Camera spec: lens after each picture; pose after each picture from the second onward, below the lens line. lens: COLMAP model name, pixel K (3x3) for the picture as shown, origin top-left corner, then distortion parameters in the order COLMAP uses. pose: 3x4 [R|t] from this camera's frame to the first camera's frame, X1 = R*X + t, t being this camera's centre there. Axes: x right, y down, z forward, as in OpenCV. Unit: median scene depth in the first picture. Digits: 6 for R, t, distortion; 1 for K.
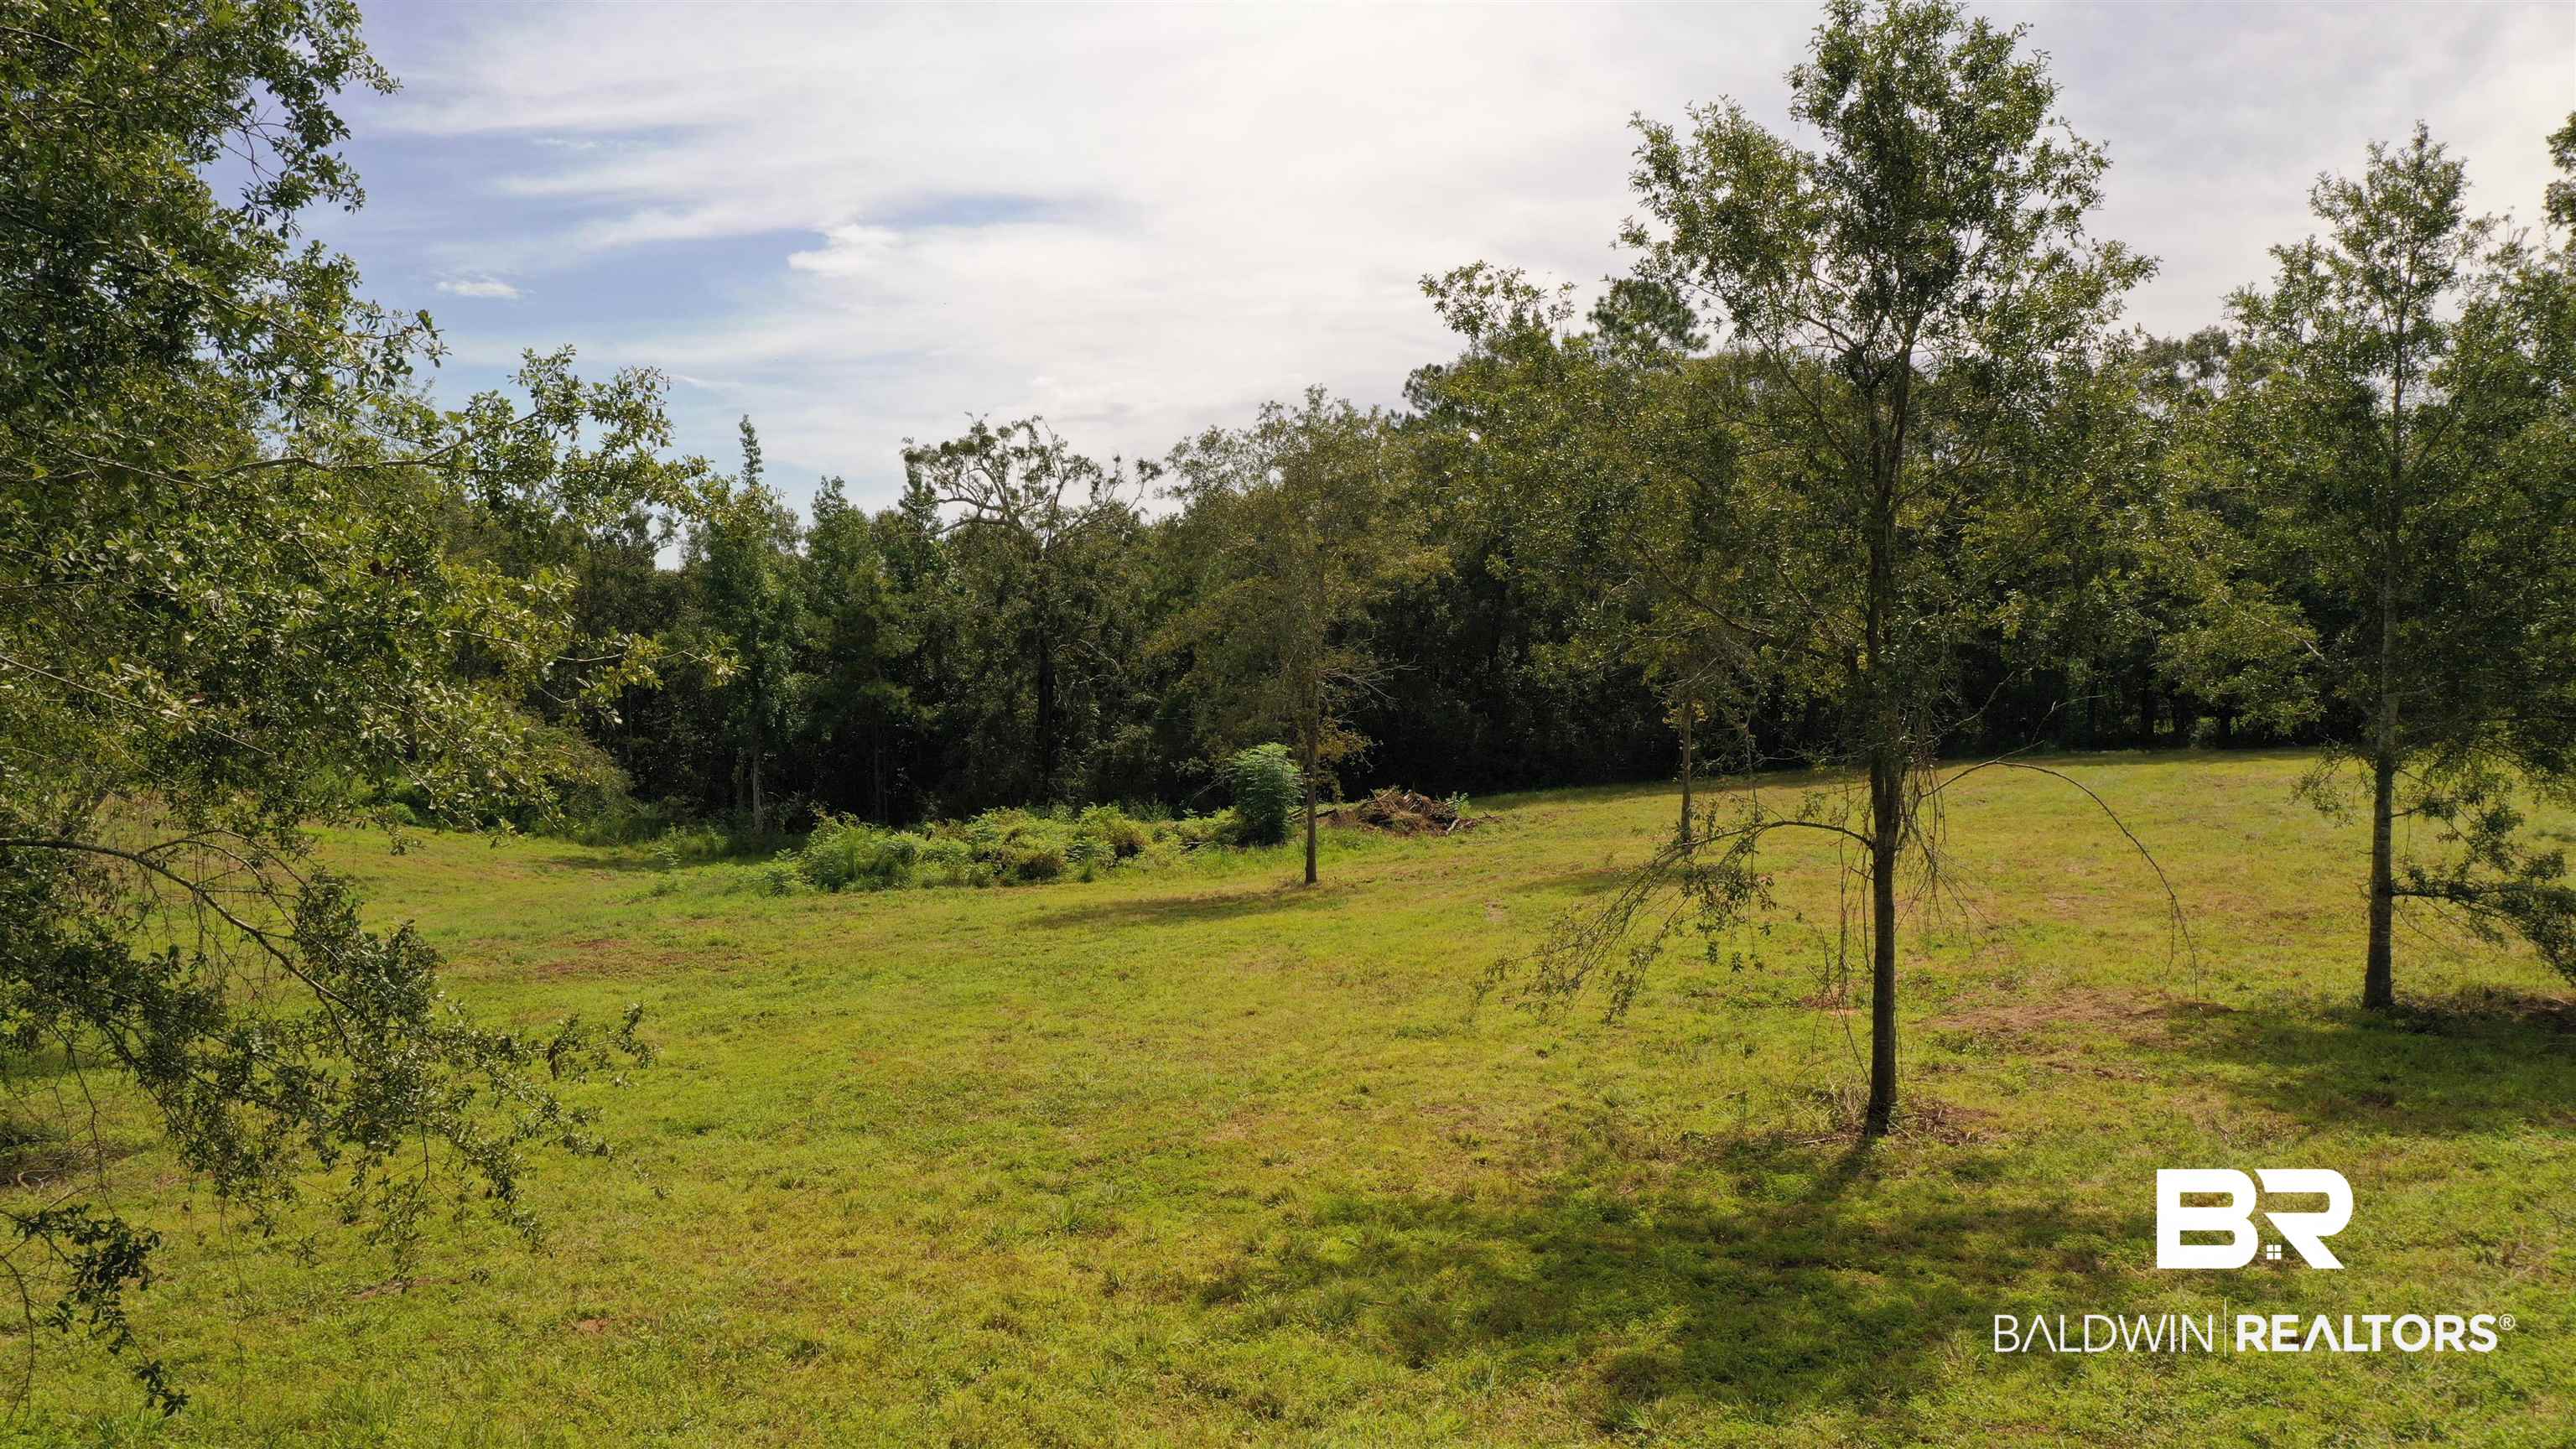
lens RADIAL K [[2043.5, 0, 1295.2], [0, 2043.5, 725.7], [0, 0, 1]] dist [0.014979, 0.000973]
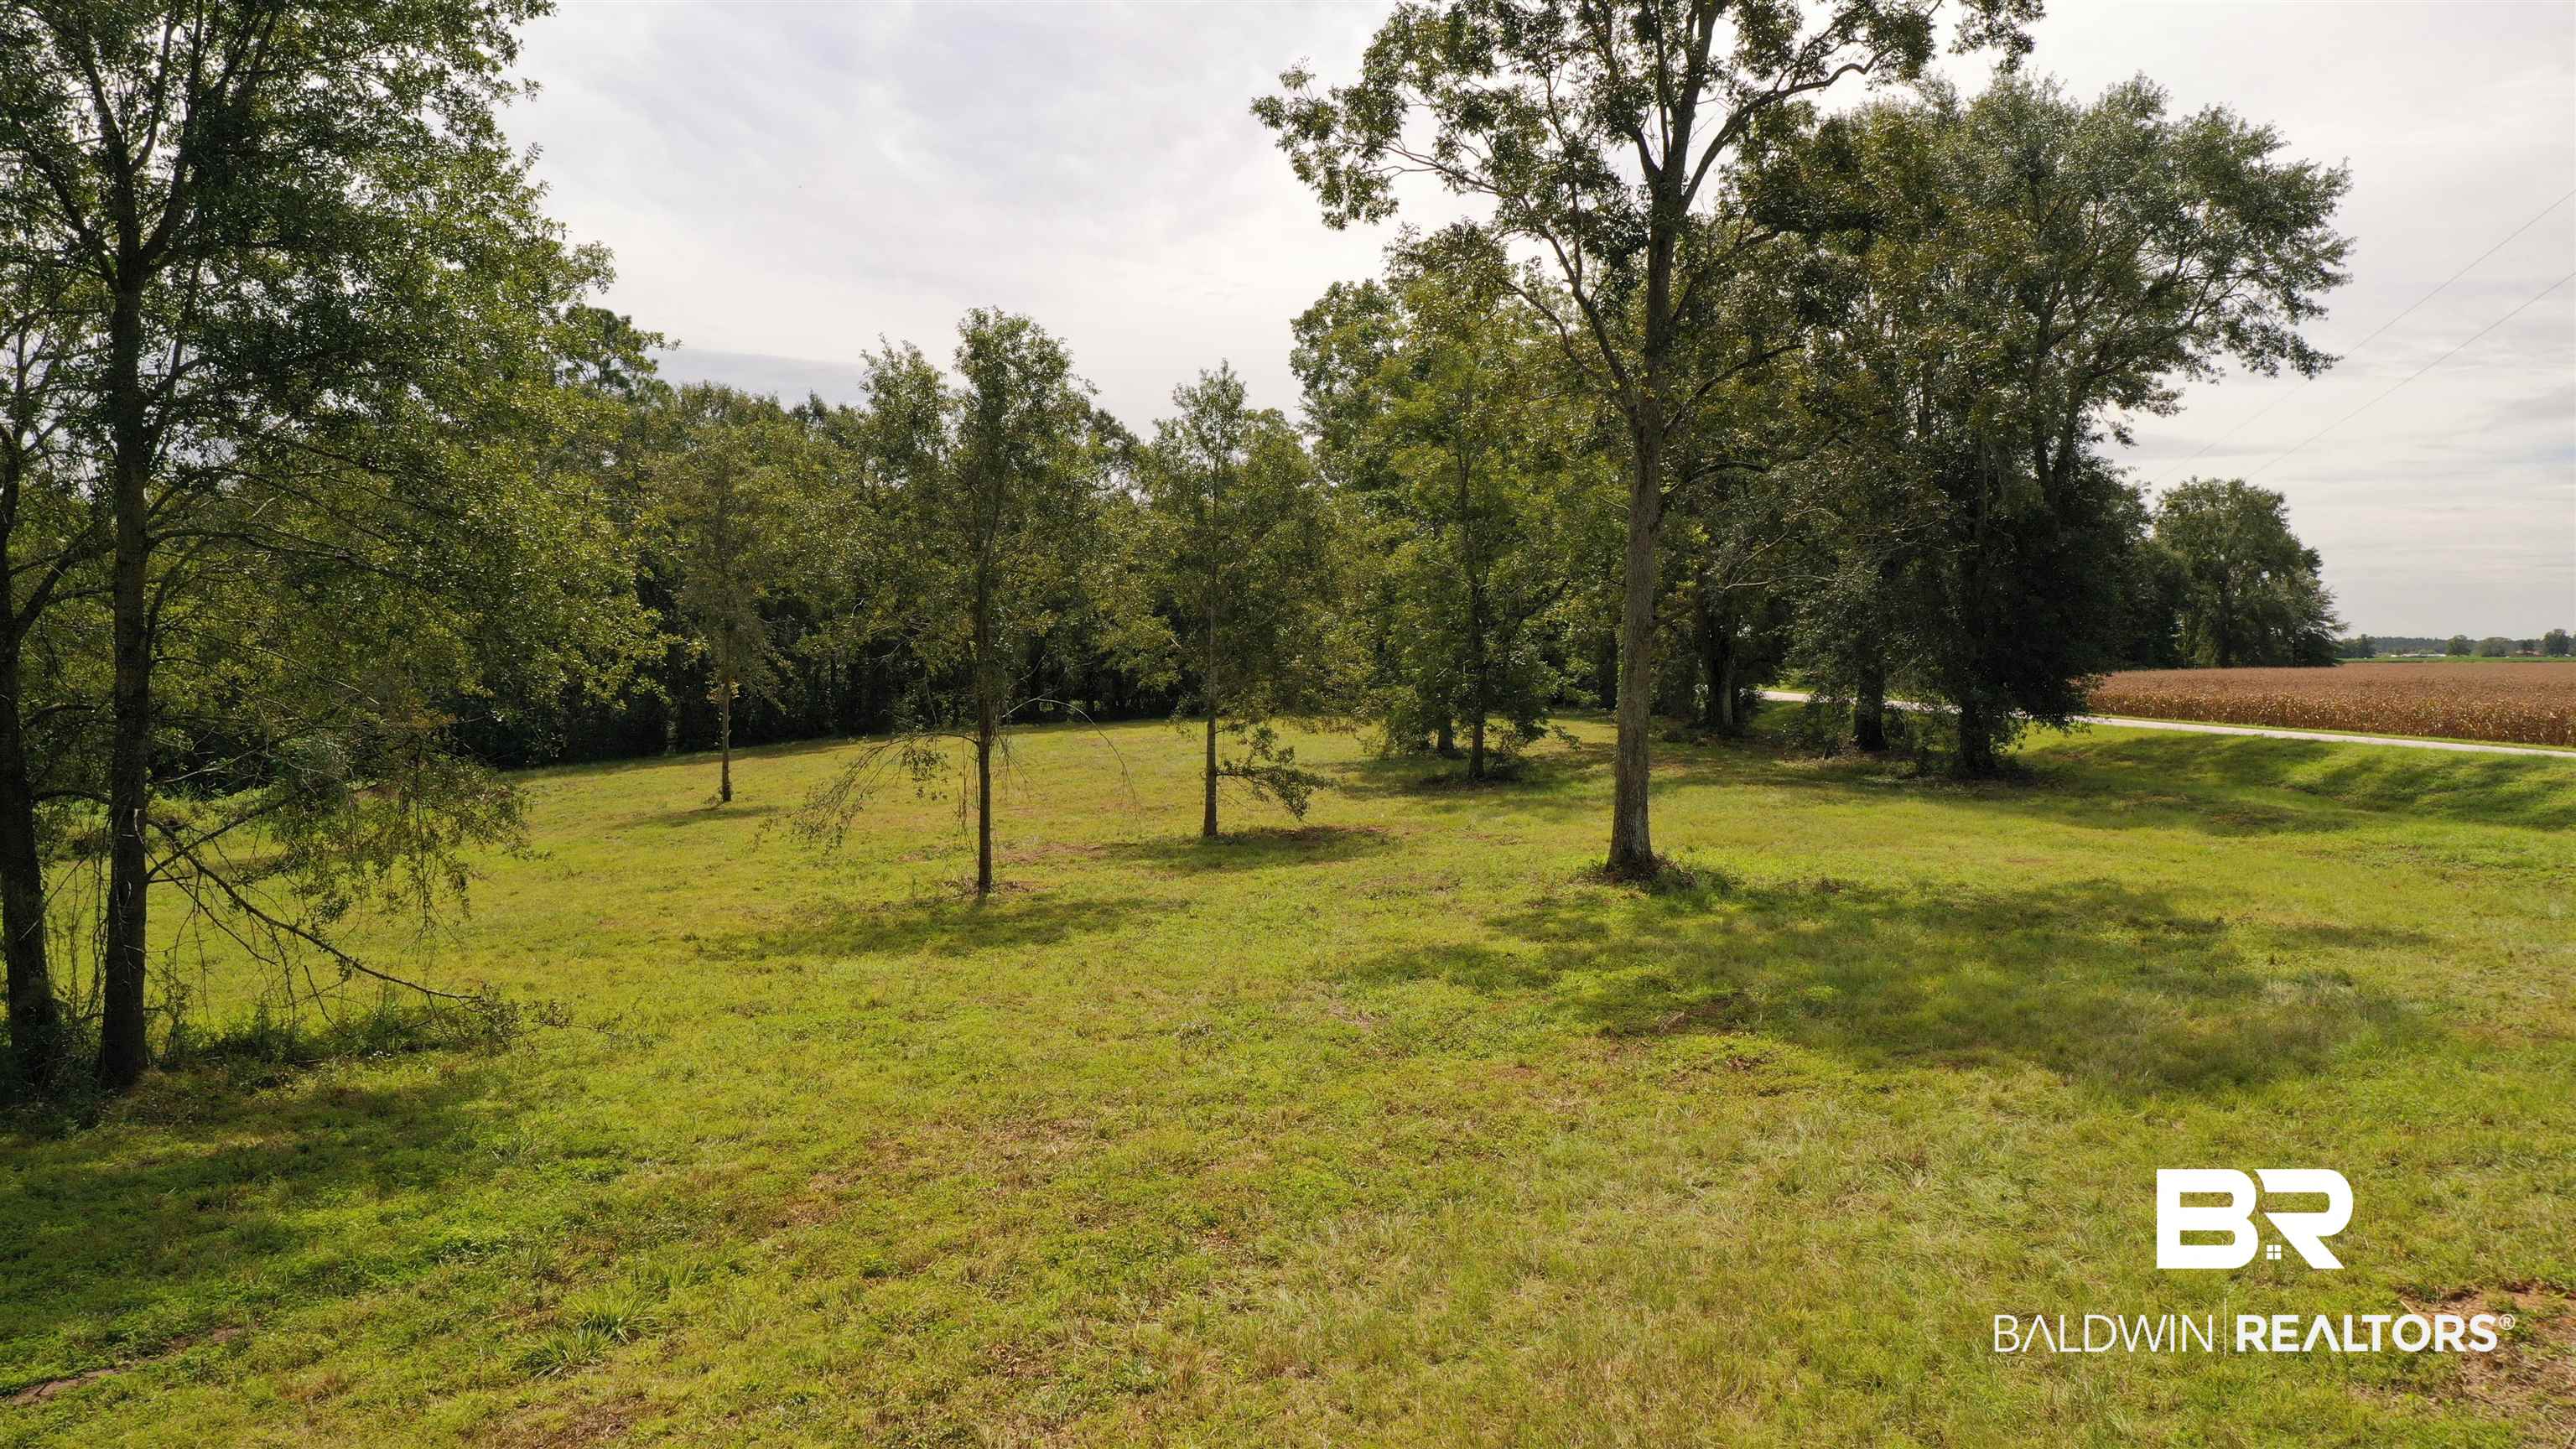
lens RADIAL K [[2043.5, 0, 1288.8], [0, 2043.5, 720.4], [0, 0, 1]] dist [0.014979, 0.000973]
pose [[0.858798, -0.011132, 0.512193, -0.349506], [0.011801, 0.999928, 0.001946, 0.029630], [-0.512178, 0.004373, 0.858868, -0.610222]]
